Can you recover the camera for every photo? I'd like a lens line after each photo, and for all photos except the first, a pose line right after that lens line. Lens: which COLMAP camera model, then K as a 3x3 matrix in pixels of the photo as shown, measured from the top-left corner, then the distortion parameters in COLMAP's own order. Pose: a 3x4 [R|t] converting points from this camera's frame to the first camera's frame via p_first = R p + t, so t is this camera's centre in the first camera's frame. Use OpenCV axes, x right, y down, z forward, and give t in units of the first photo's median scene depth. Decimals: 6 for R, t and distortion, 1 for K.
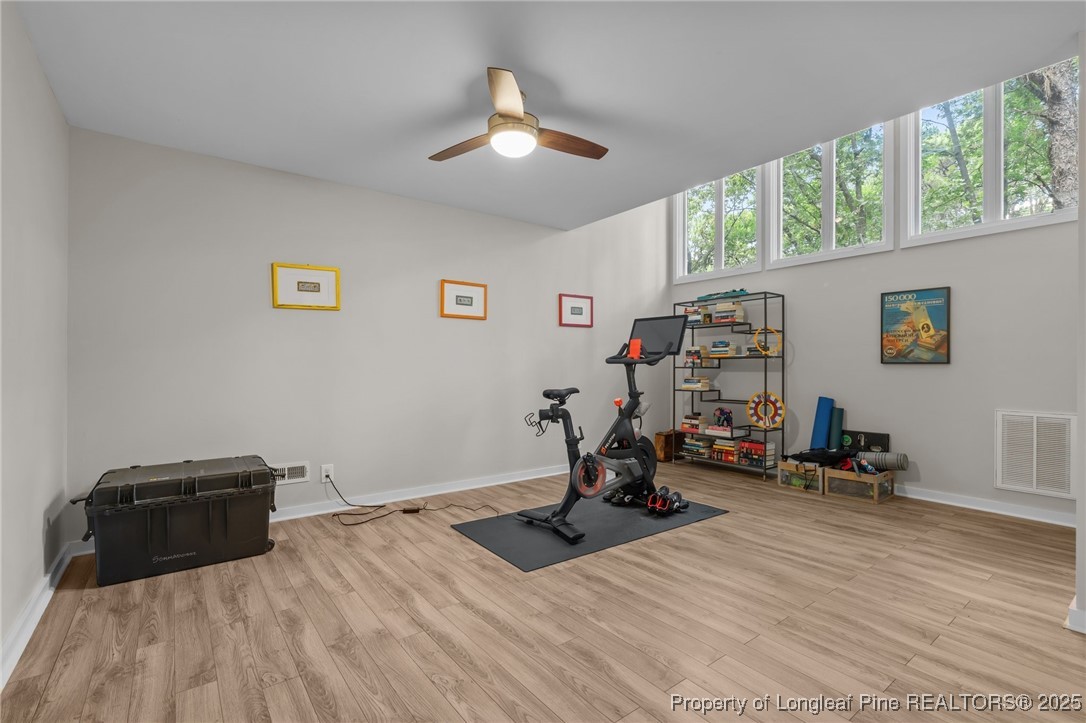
lens RADIAL K [[505.6, 0, 540.6], [0, 505.6, 361.1], [0, 0, 1]] dist [-0.002837, -0.000422]
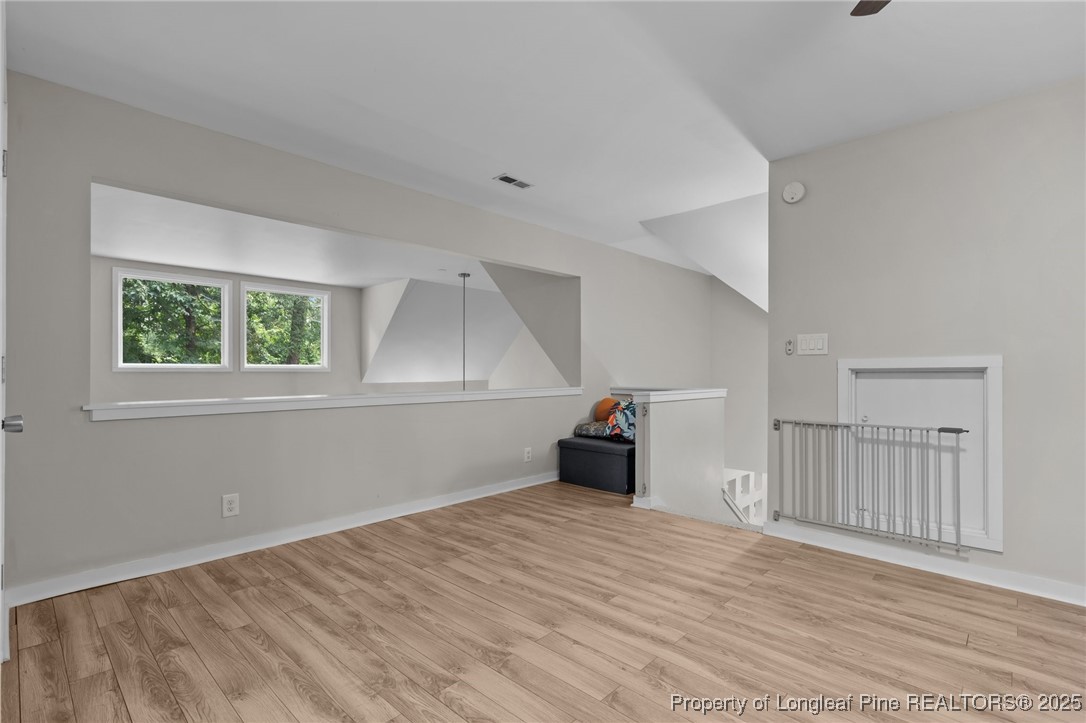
lens RADIAL K [[505.6, 0, 544.1], [0, 505.6, 369.0], [0, 0, 1]] dist [-0.002837, -0.000422]
pose [[-0.987128, -0.008237, -0.159719, 0.664377], [-0.007846, 0.999964, -0.003080, 0.013524], [0.159739, -0.001788, -0.987158, 2.023384]]
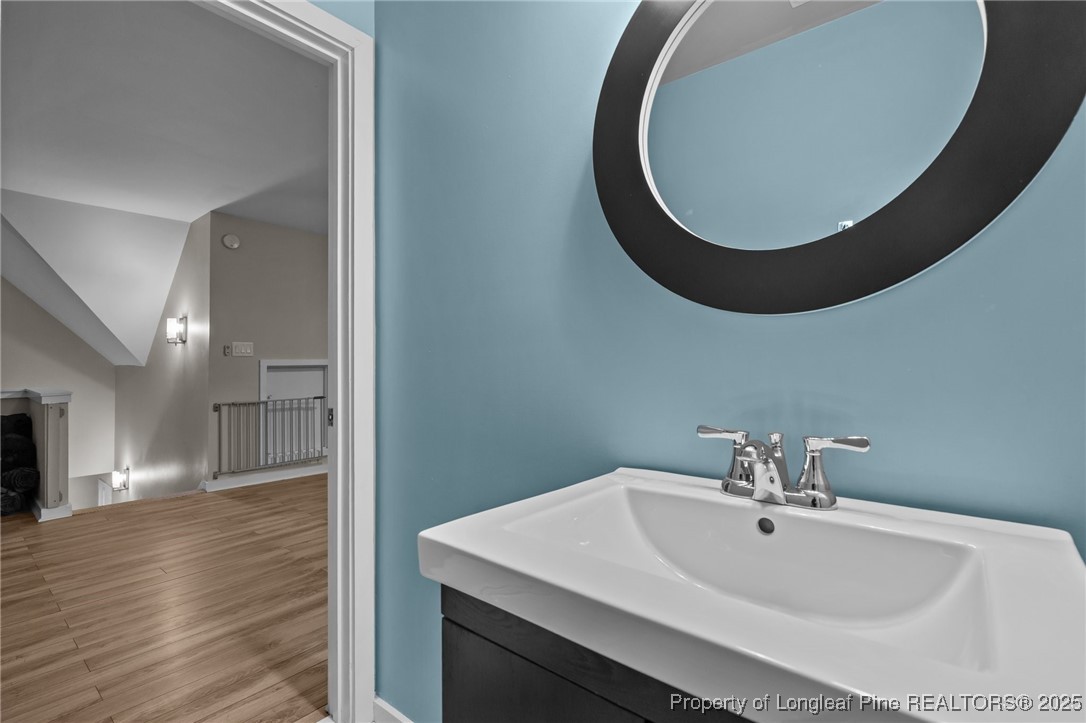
lens RADIAL K [[505.6, 0, 541.3], [0, 505.6, 362.7], [0, 0, 1]] dist [-0.002837, -0.000422]
pose [[0.232631, -0.009370, -0.972520, 2.370633], [-0.001361, 0.999949, -0.009959, 0.006605], [0.972564, 0.003641, 0.232606, 1.294413]]
